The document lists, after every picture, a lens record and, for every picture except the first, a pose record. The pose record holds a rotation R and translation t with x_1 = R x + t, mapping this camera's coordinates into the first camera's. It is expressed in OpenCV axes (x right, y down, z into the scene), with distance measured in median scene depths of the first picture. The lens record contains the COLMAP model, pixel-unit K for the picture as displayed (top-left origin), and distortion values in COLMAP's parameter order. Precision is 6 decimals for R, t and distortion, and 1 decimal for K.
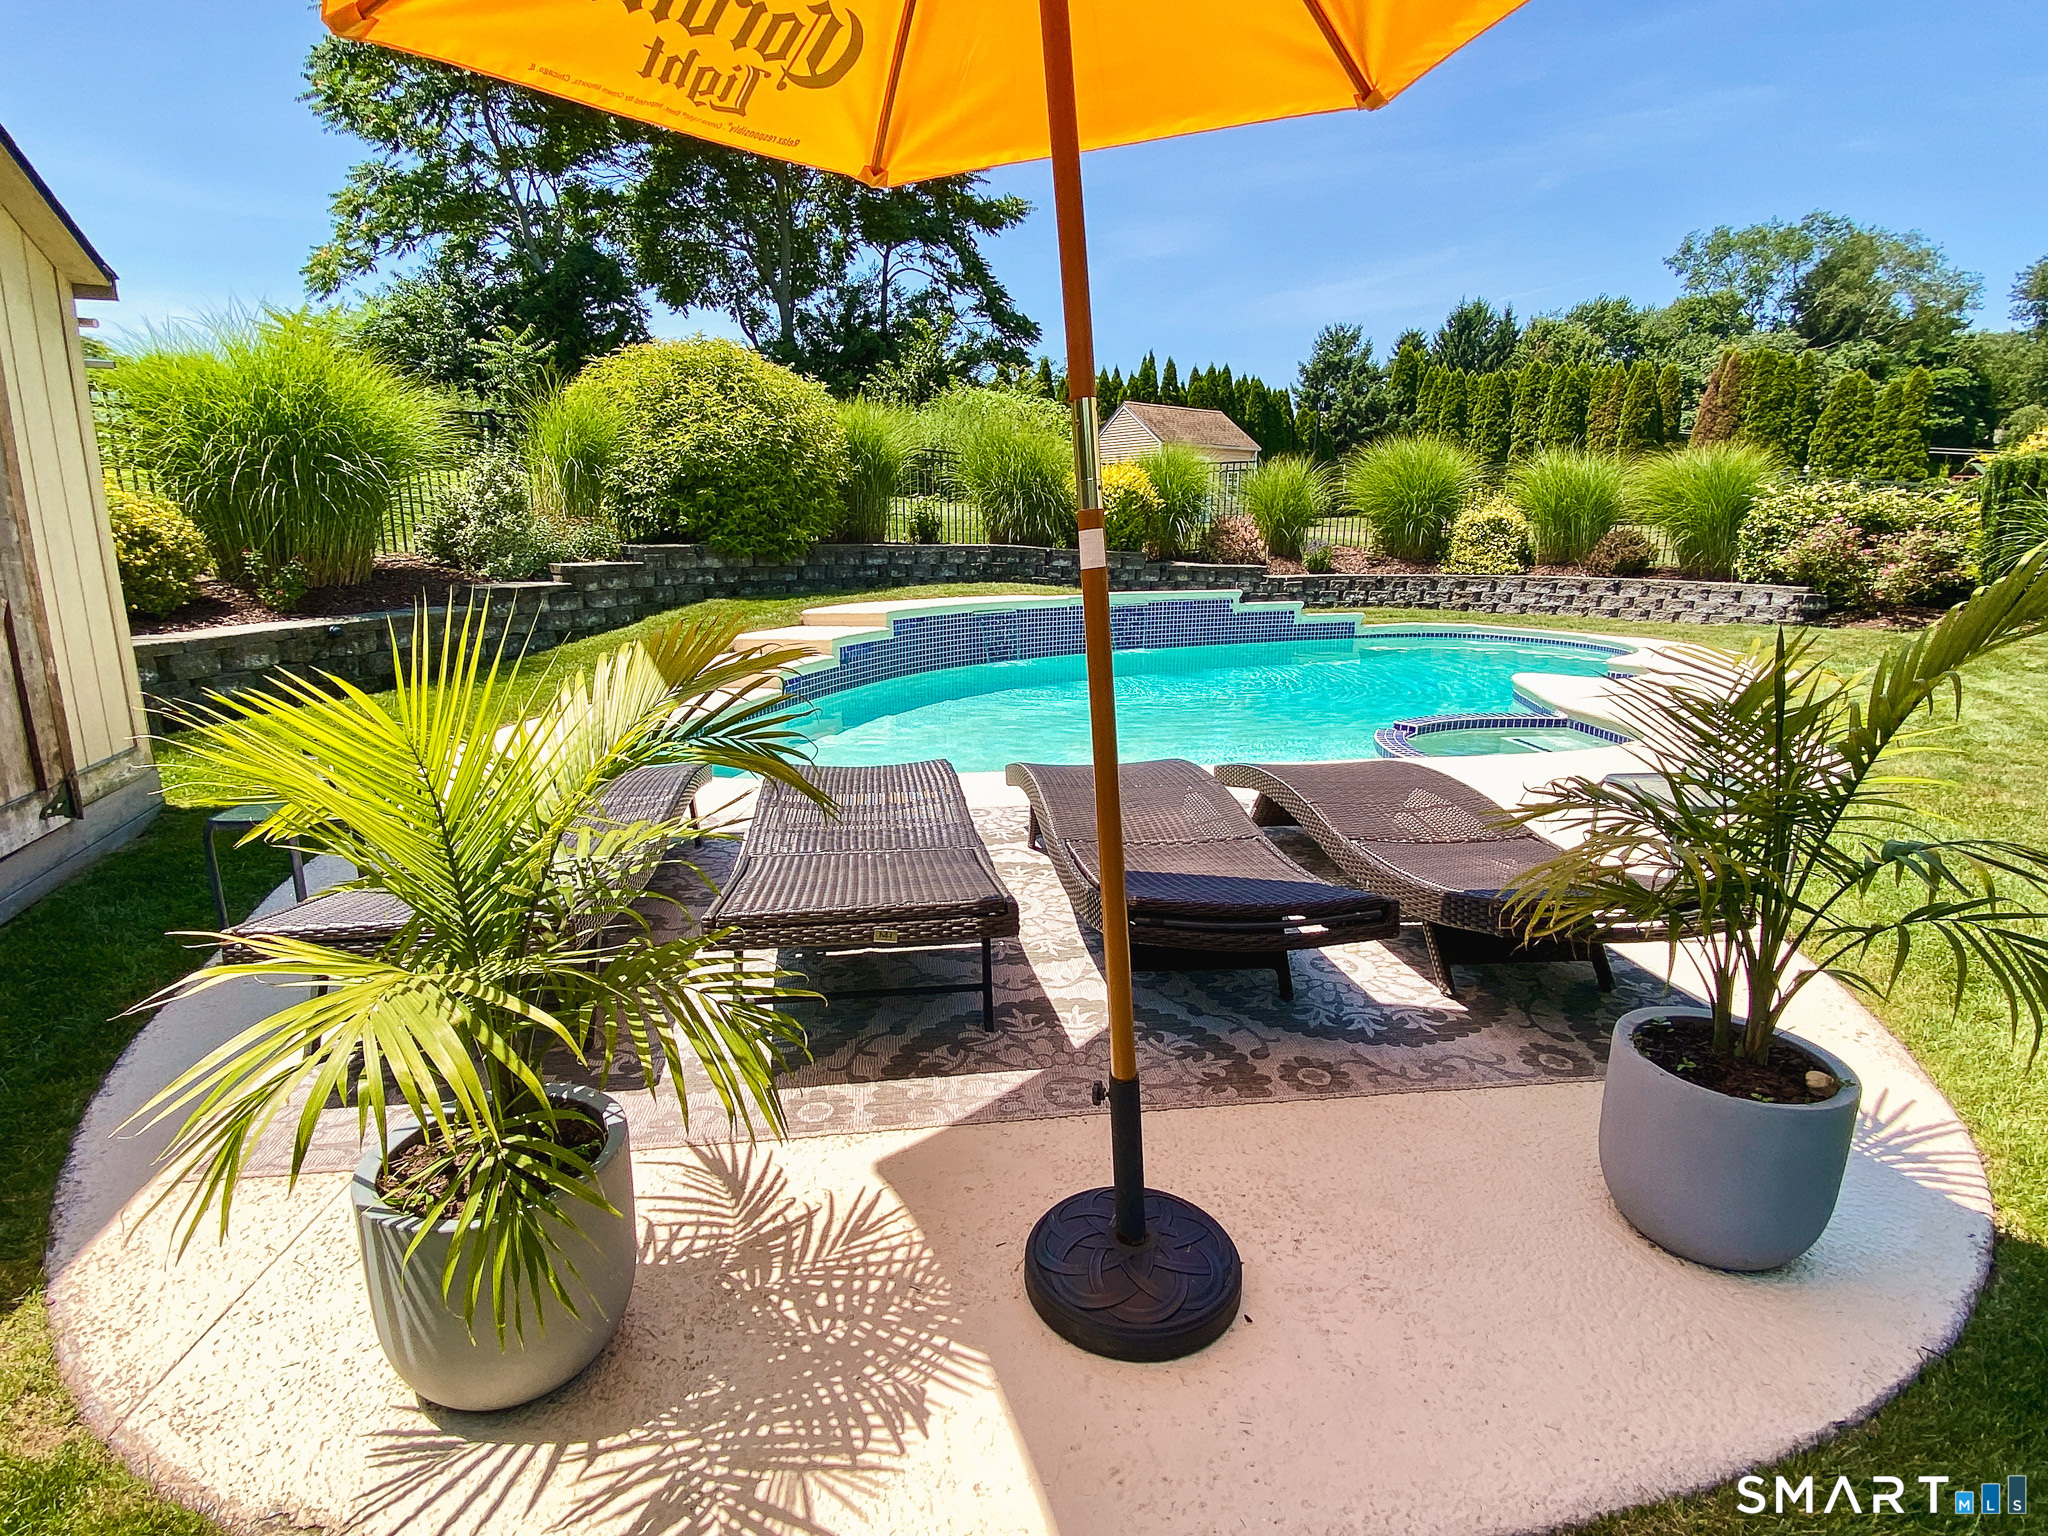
lens RADIAL K [[1059.4, 0, 1024.0], [0, 1059.4, 768.0], [0, 0, 1]] dist [0.013813, -0.021463]
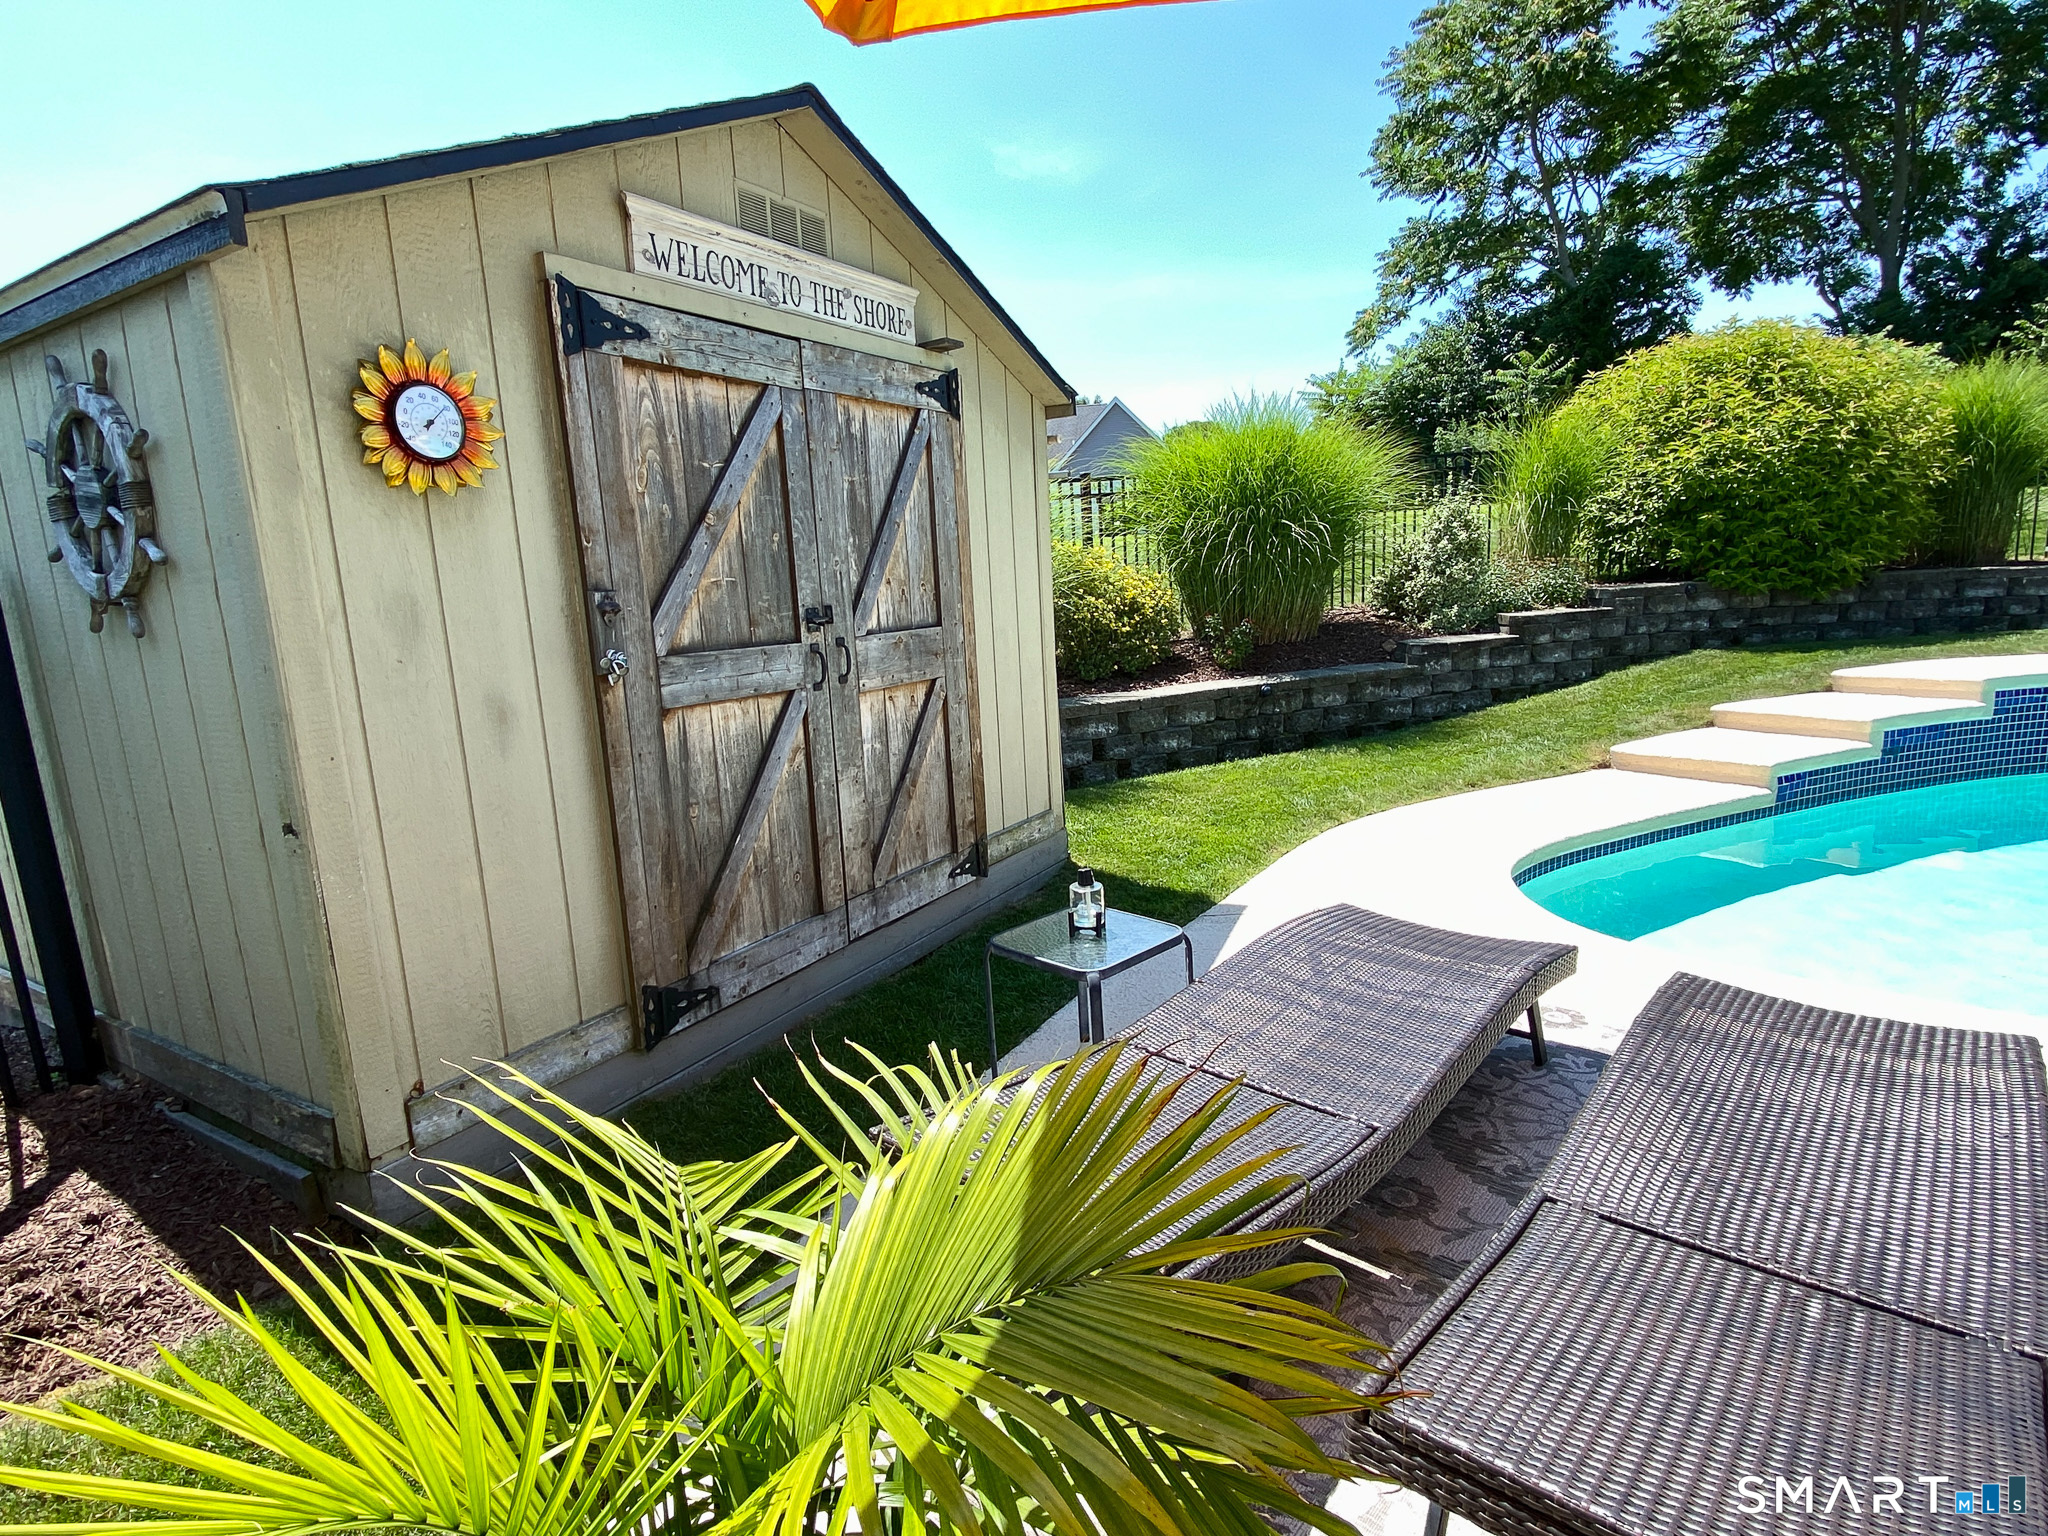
lens RADIAL K [[1059.4, 0, 1024.0], [0, 1059.4, 768.0], [0, 0, 1]] dist [0.013813, -0.021463]
pose [[0.635991, 0.100041, -0.765184, 0.002334], [-0.113270, 0.992924, 0.035671, -0.040003], [0.763338, 0.063986, 0.642822, 0.097241]]
